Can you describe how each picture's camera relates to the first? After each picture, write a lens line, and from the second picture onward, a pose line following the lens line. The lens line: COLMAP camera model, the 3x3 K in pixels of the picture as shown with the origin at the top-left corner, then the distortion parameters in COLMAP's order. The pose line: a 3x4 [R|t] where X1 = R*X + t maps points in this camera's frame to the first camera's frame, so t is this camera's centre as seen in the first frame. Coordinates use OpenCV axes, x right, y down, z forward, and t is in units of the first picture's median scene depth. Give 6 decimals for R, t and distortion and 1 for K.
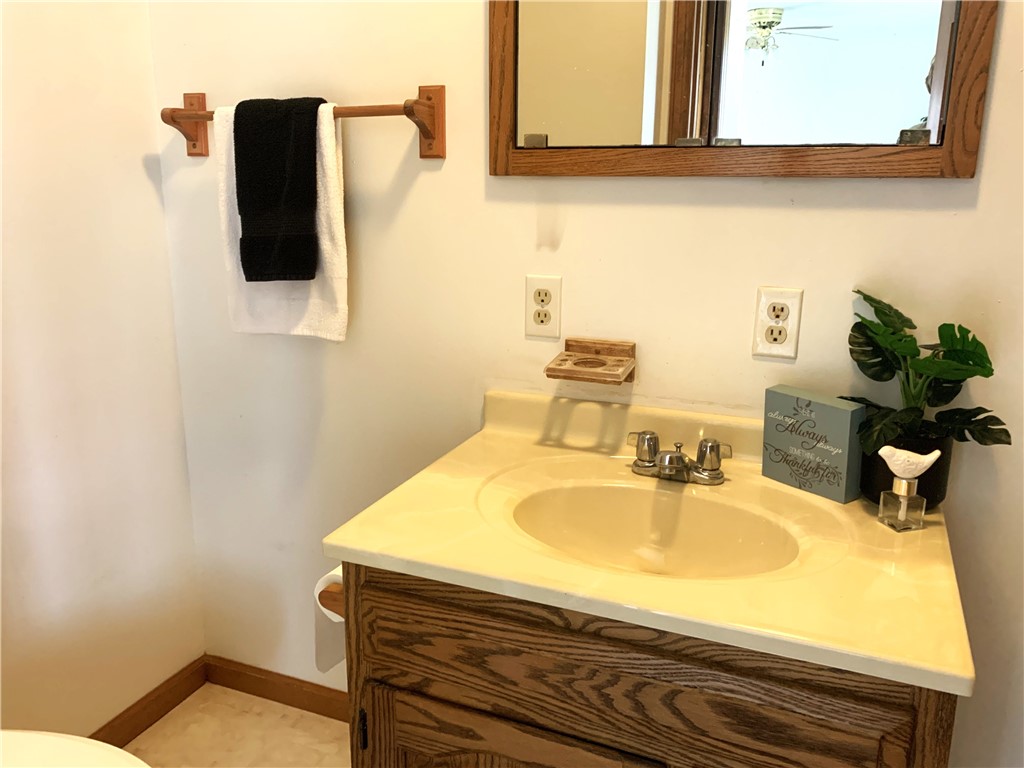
lens RADIAL K [[818.8, 0, 512.0], [0, 818.8, 384.0], [0, 0, 1]] dist [0.007234, 0.004518]
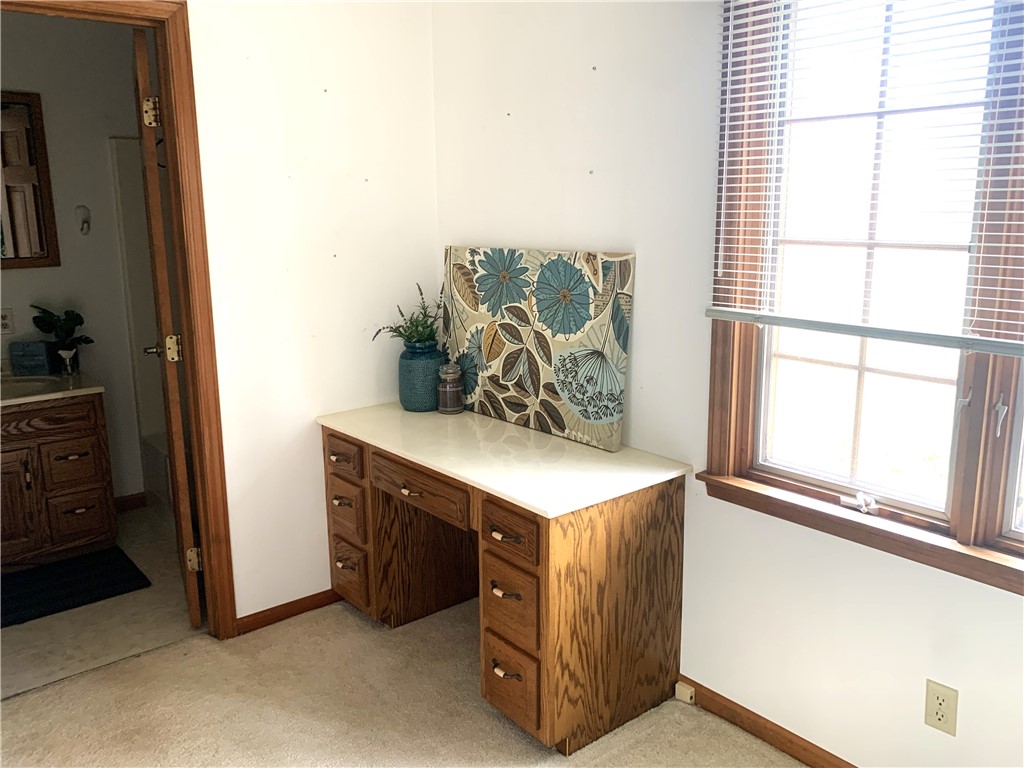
lens RADIAL K [[843.9, 0, 512.0], [0, 843.9, 384.0], [0, 0, 1]] dist [-0.008224, -0.005516]
pose [[0.467683, -0.195910, 0.861912, -1.534085], [0.238160, 0.966994, 0.090566, 0.316319], [-0.851206, 0.162917, 0.498905, -2.069046]]
